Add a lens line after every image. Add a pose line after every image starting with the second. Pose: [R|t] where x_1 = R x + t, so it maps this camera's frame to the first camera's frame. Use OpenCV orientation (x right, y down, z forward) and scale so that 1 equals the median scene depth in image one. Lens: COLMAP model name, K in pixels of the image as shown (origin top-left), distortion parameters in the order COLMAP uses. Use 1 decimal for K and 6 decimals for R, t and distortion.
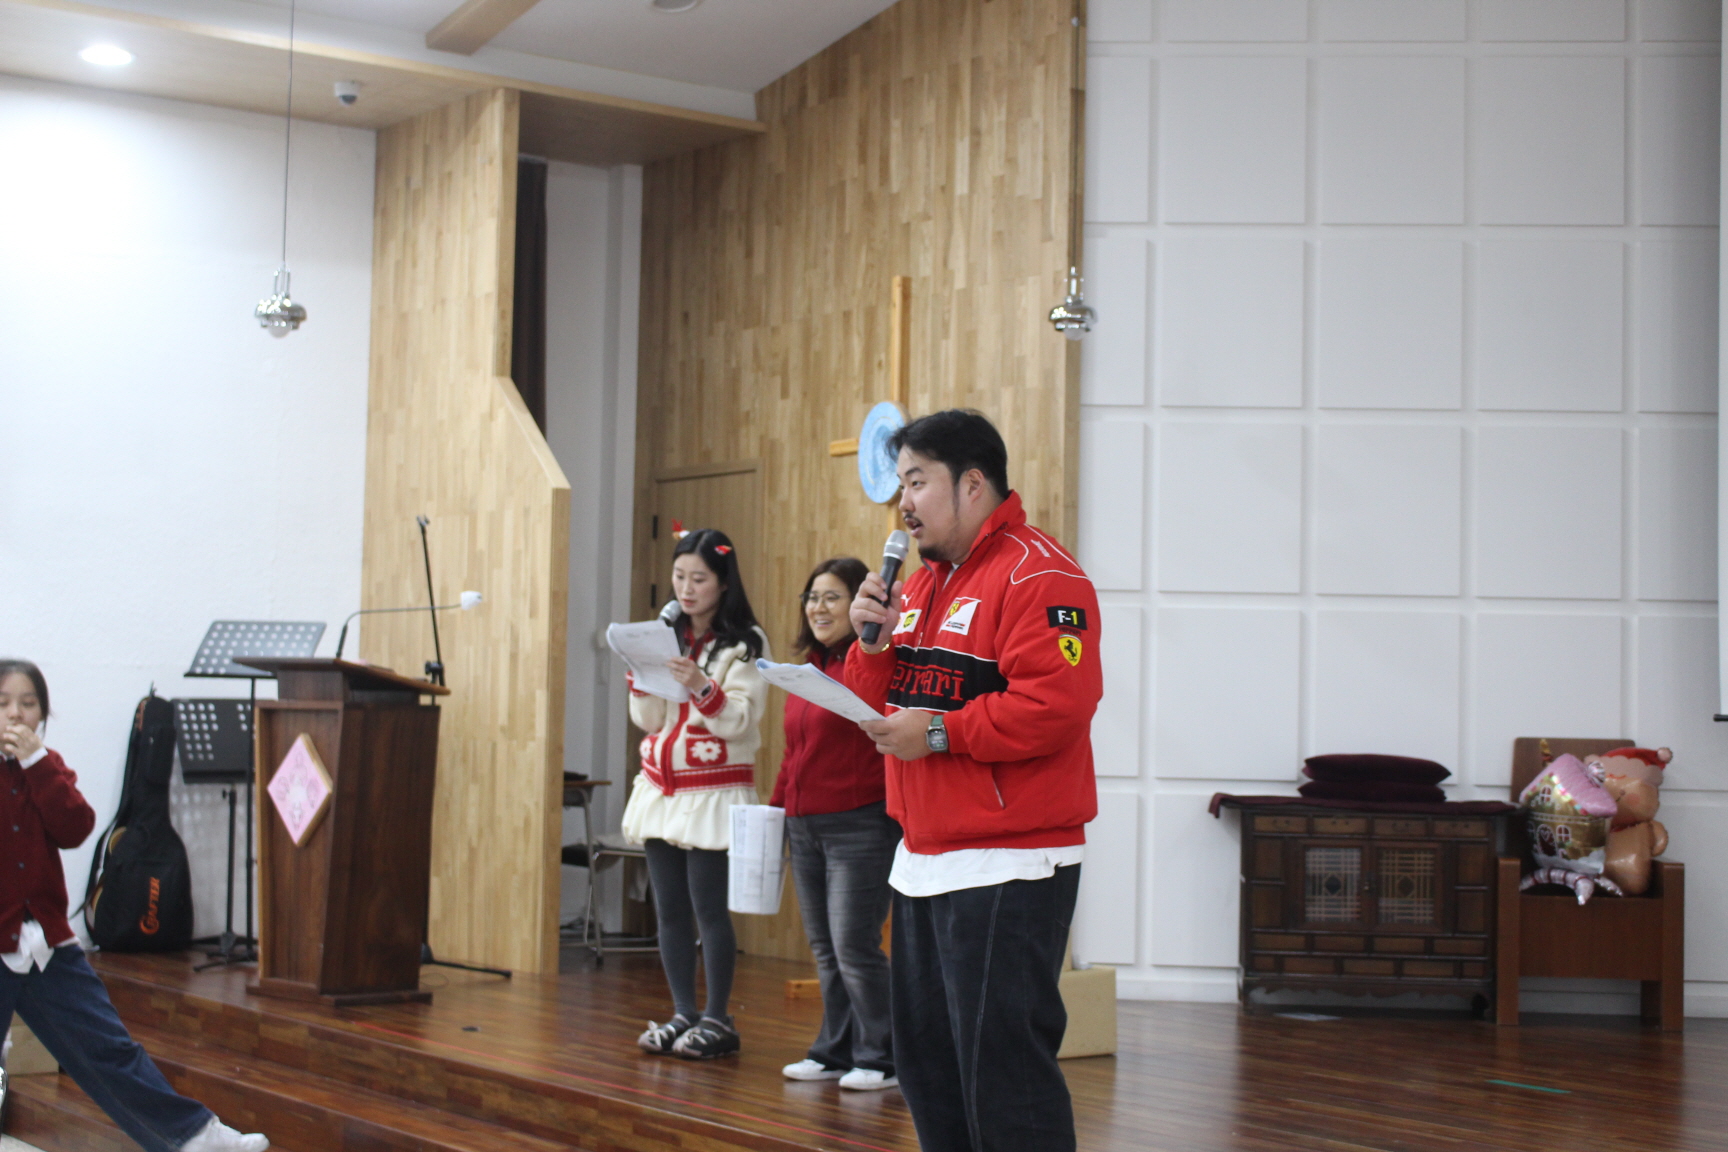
lens RADIAL K [[2707.3, 0, 864.0], [0, 2707.3, 576.0], [0, 0, 1]] dist [-0.022650, 0.061599]
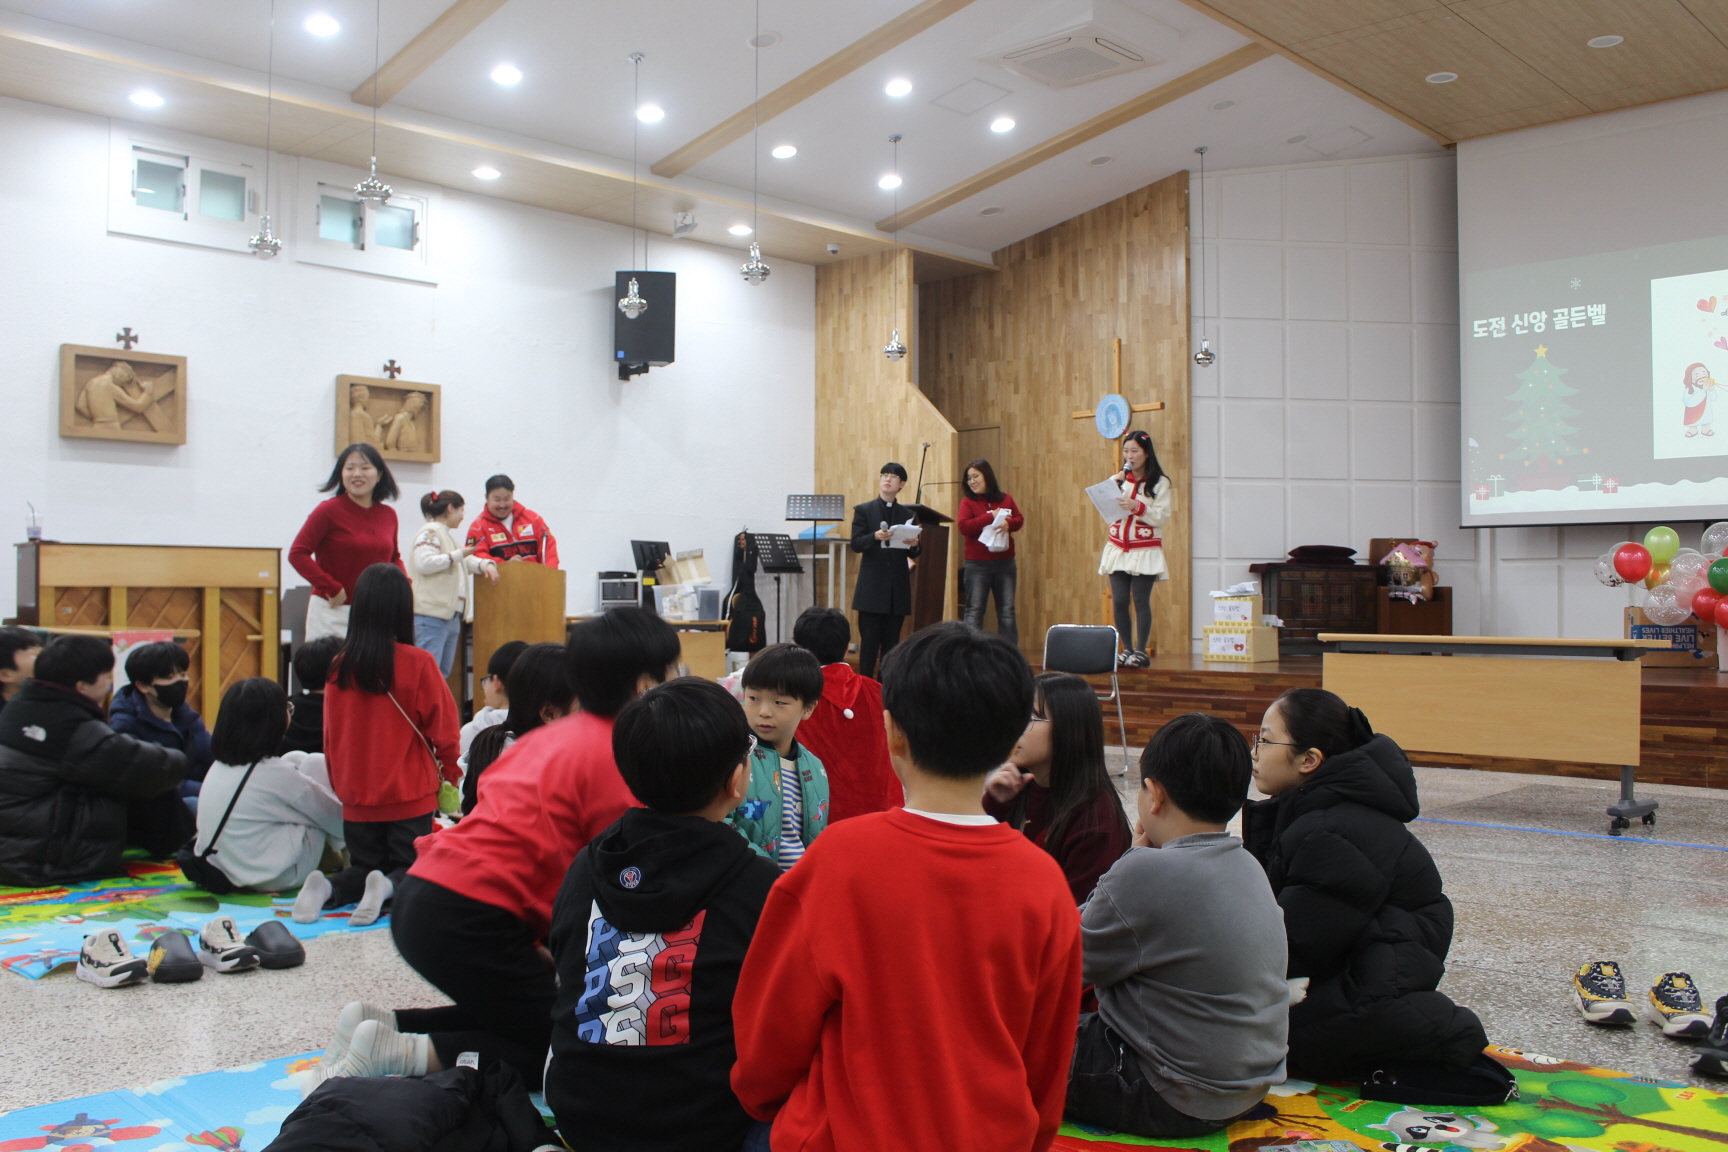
lens RADIAL K [[1618.1, 0, 864.0], [0, 1618.1, 576.0], [0, 0, 1]] dist [-0.089282, 0.002669]
pose [[0.983581, -0.013799, 0.179939, -0.396567], [0.007654, 0.999365, 0.034803, 0.035440], [-0.180305, -0.032854, 0.983062, -0.265458]]
